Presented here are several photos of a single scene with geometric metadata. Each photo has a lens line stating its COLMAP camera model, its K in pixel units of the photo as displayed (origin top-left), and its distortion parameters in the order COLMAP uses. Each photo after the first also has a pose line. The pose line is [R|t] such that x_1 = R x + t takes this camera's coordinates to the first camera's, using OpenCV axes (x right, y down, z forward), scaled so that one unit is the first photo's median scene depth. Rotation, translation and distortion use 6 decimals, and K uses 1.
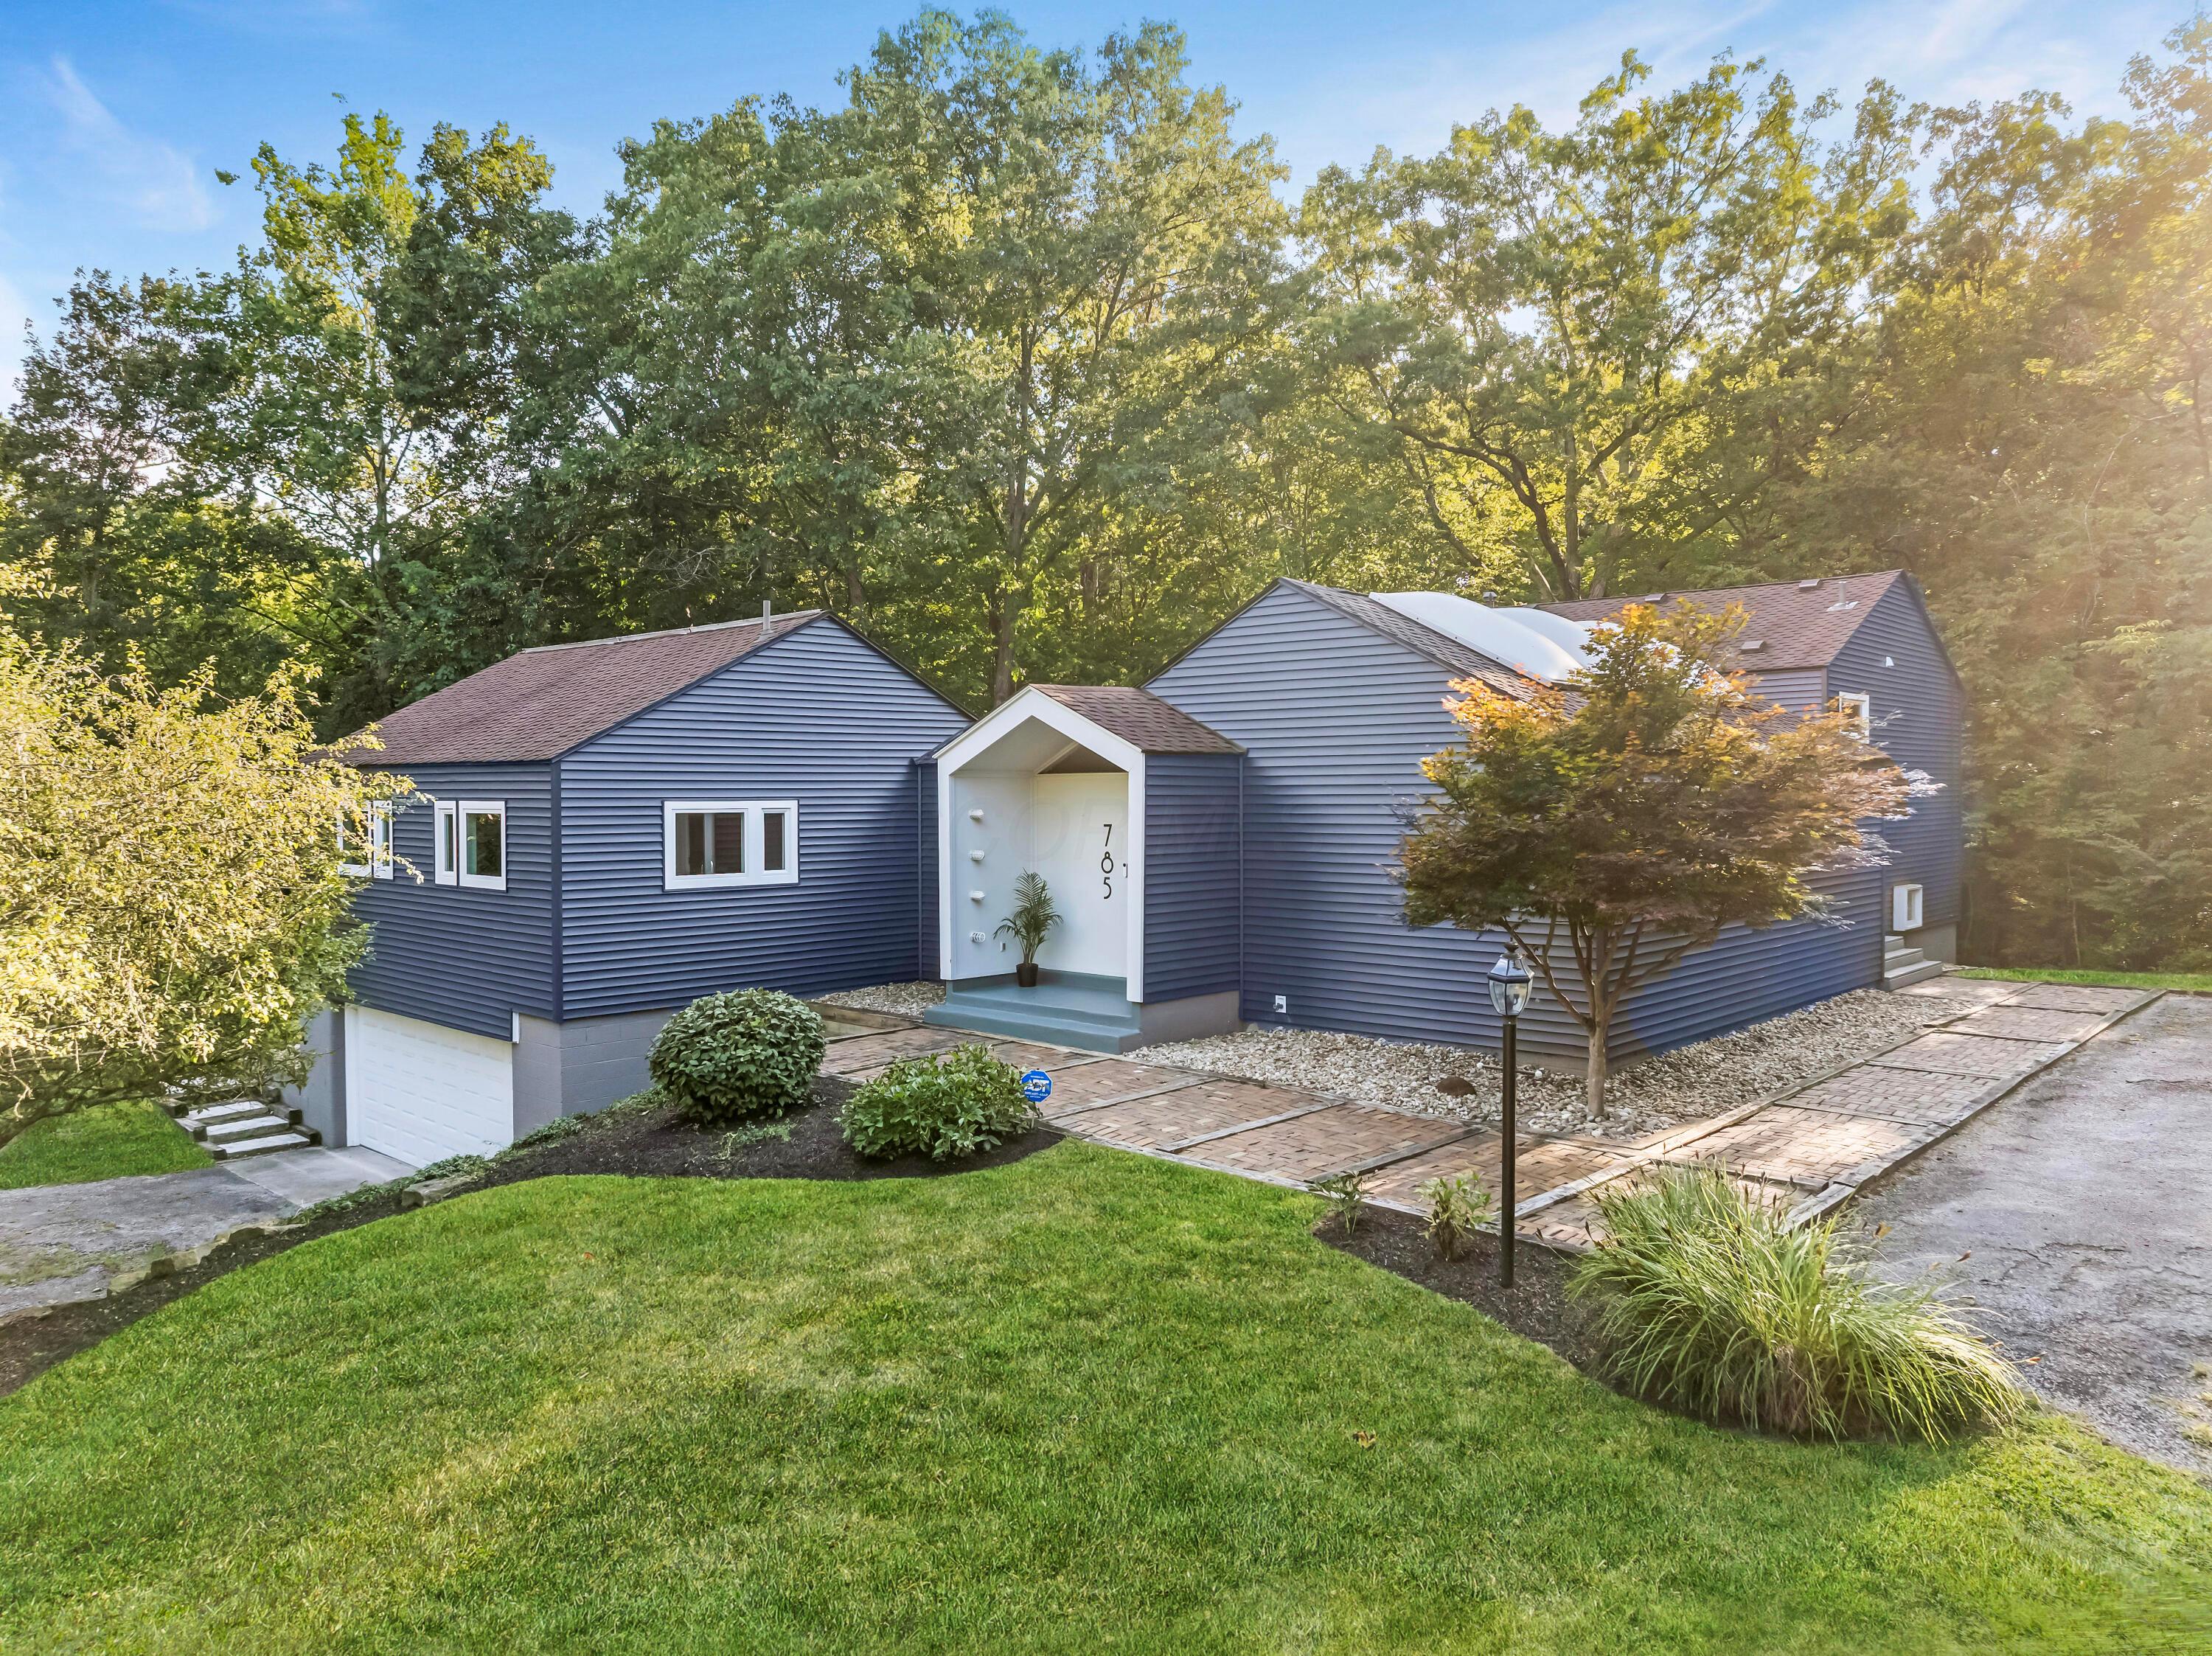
lens RADIAL K [[1537.6, 0, 1107.0], [0, 1537.6, 817.5], [0, 0, 1]] dist [-0.043538, 0.030136]
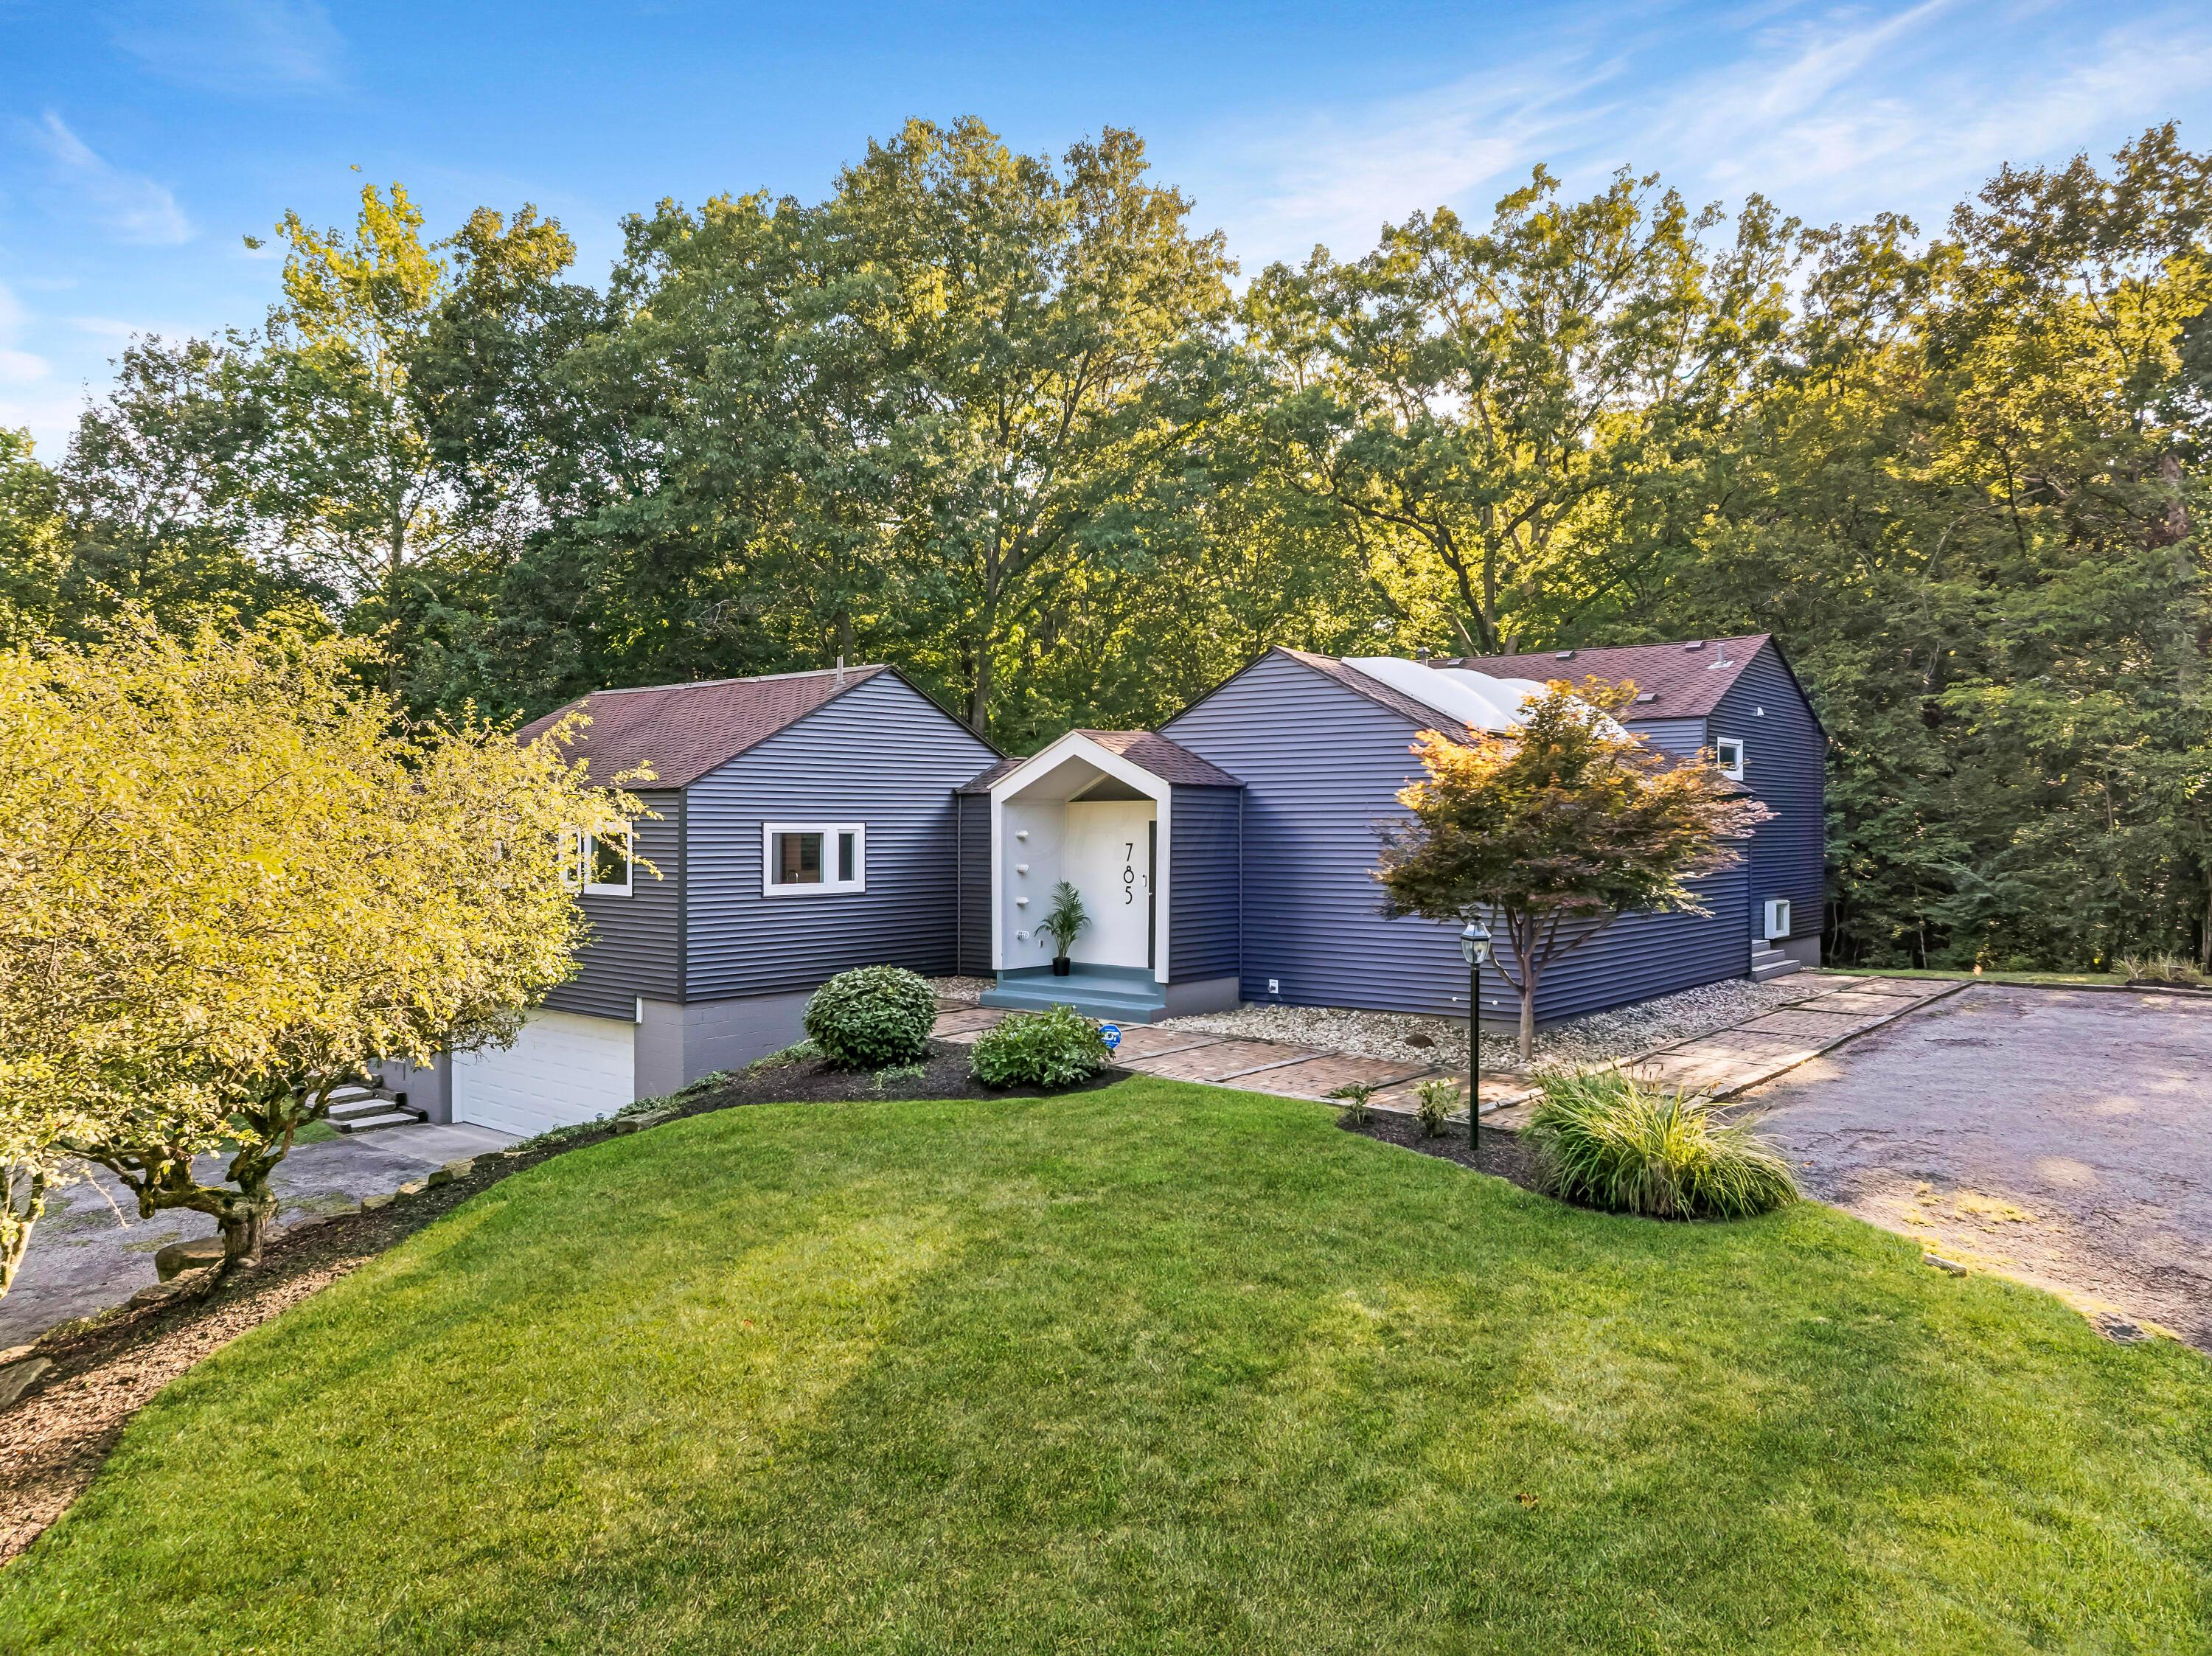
lens RADIAL K [[1534.0, 0, 1106.0], [0, 1534.0, 815.6], [0, 0, 1]] dist [-0.018470, -0.003726]
pose [[0.998458, 0.004516, 0.055329, -0.080696], [-0.003251, 0.999732, -0.022934, 0.009943], [-0.055417, 0.022718, 0.998205, -0.211162]]
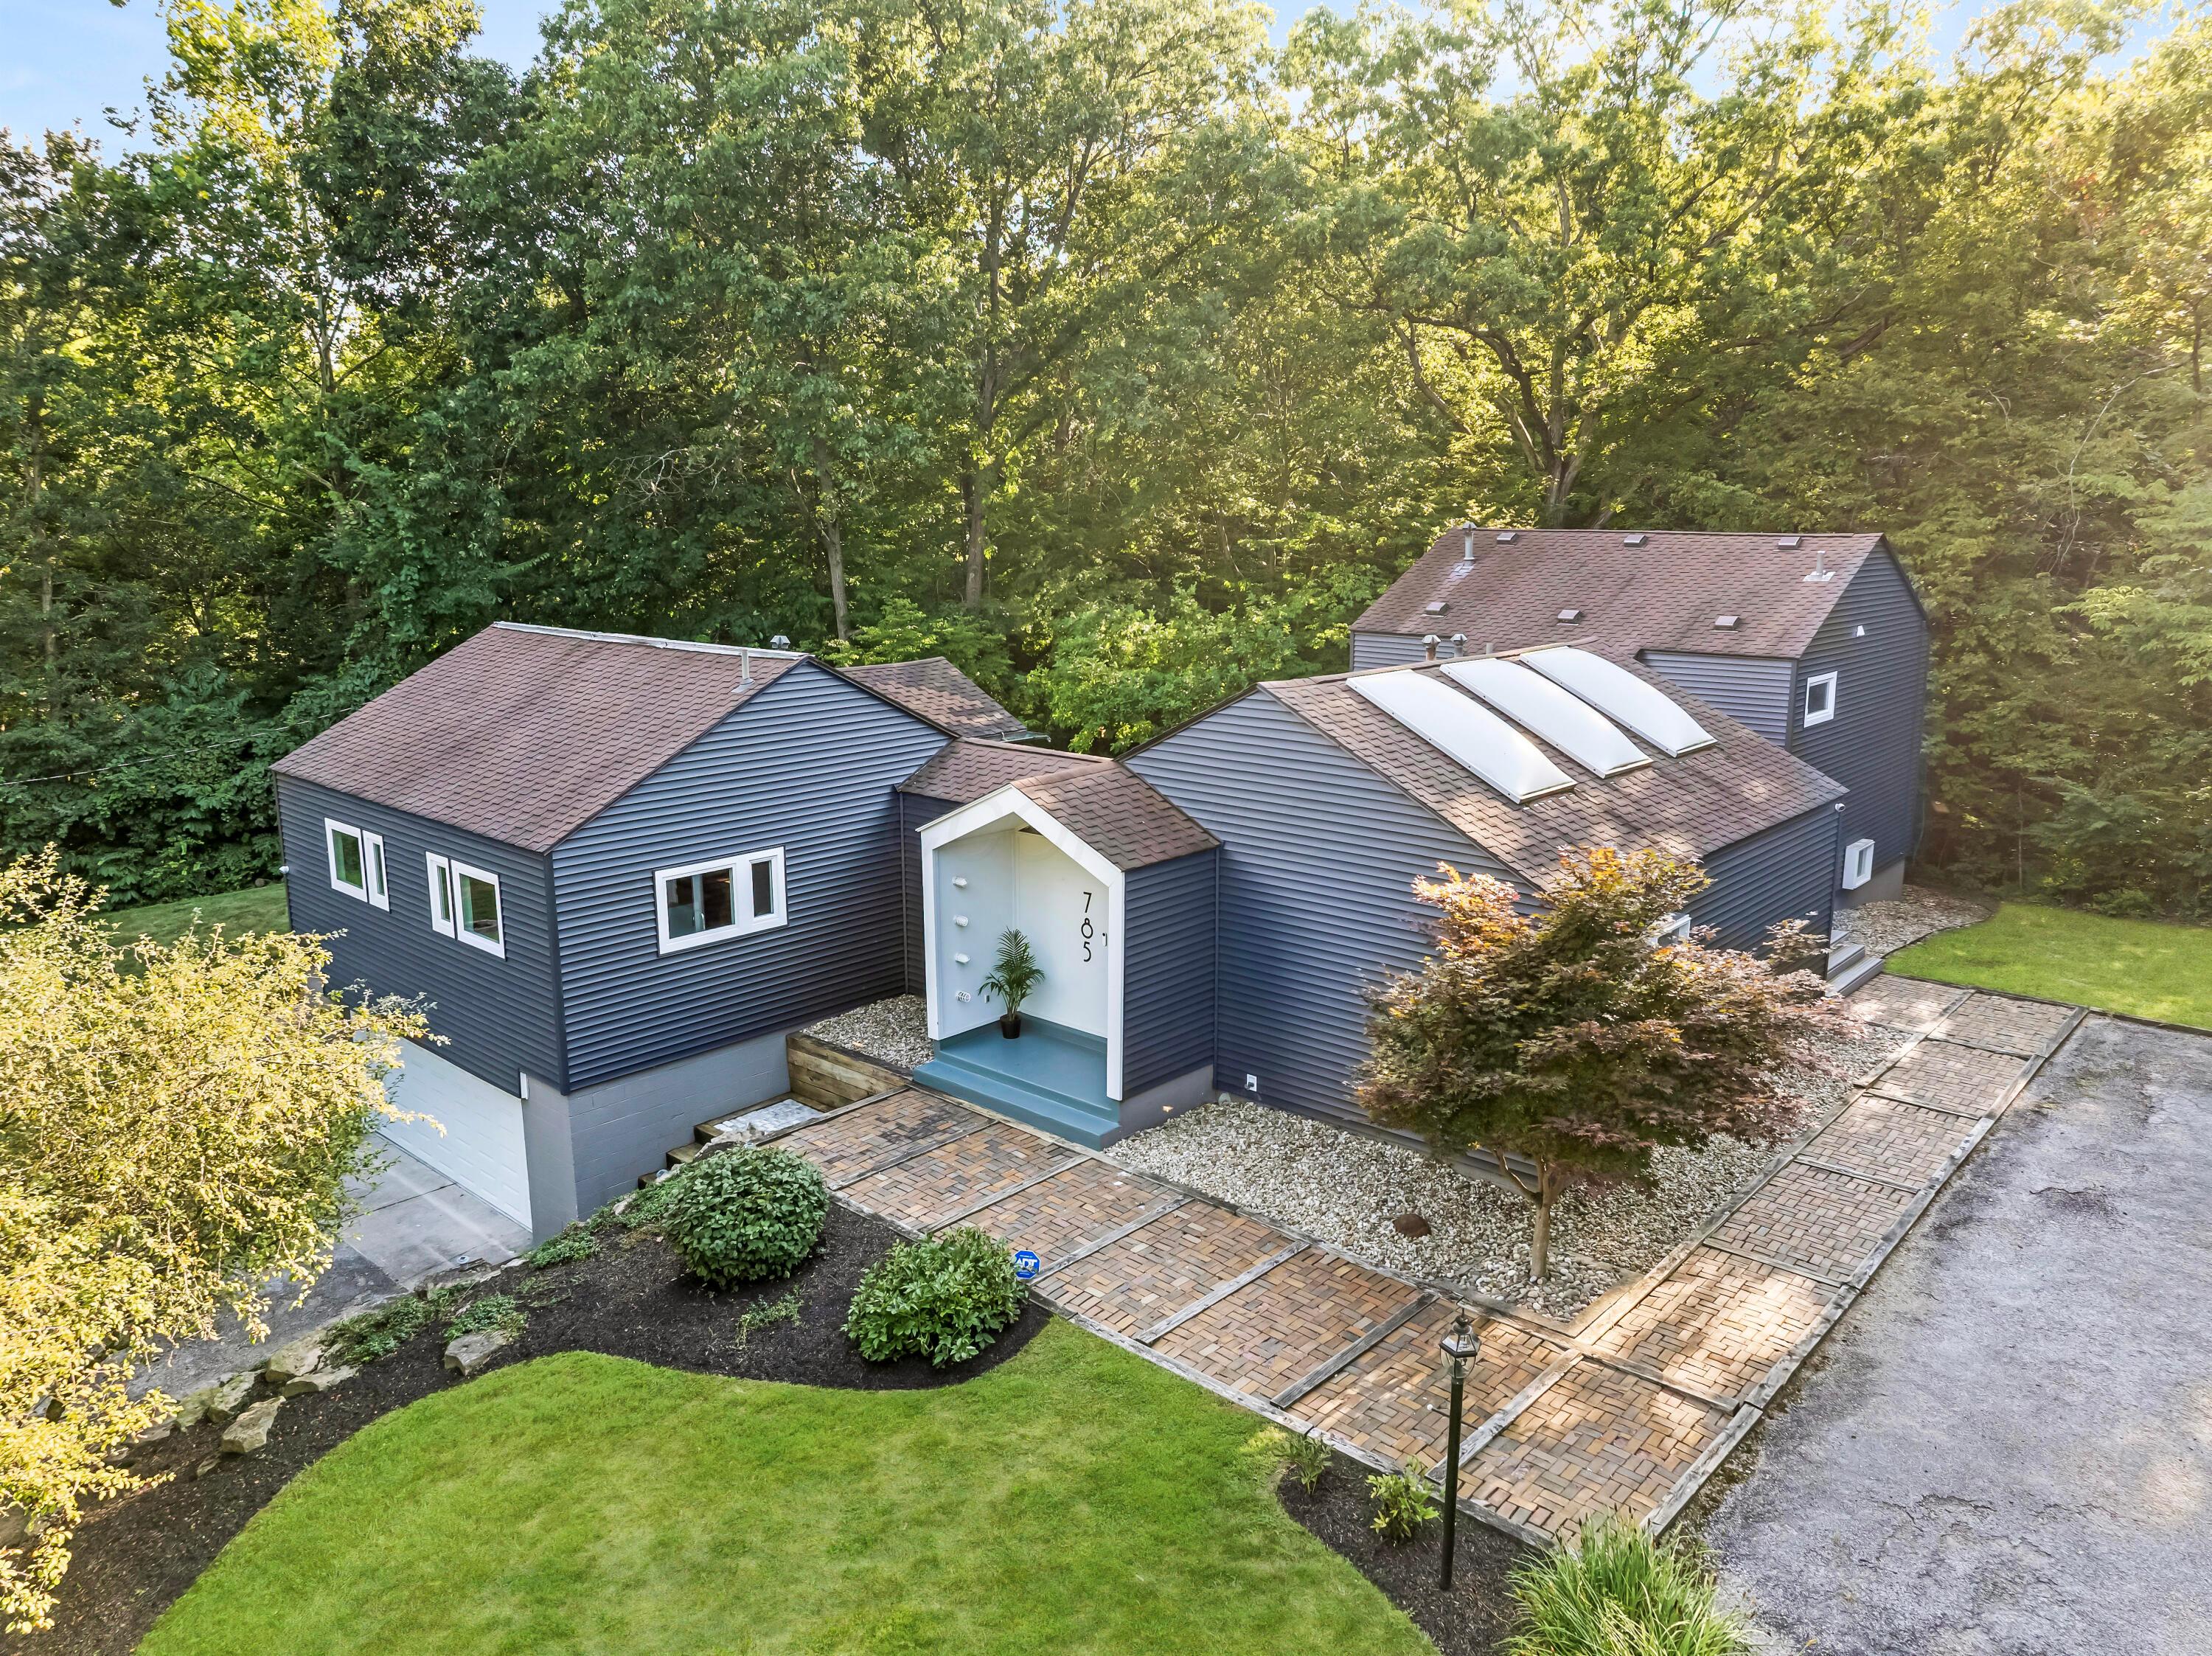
lens RADIAL K [[1537.6, 0, 1107.0], [0, 1537.6, 817.5], [0, 0, 1]] dist [-0.043538, 0.030136]
pose [[0.999835, -0.003844, 0.017761, -0.004223], [0.000595, 0.983773, 0.179418, -0.216194], [-0.018163, -0.179378, 0.983613, -0.005760]]
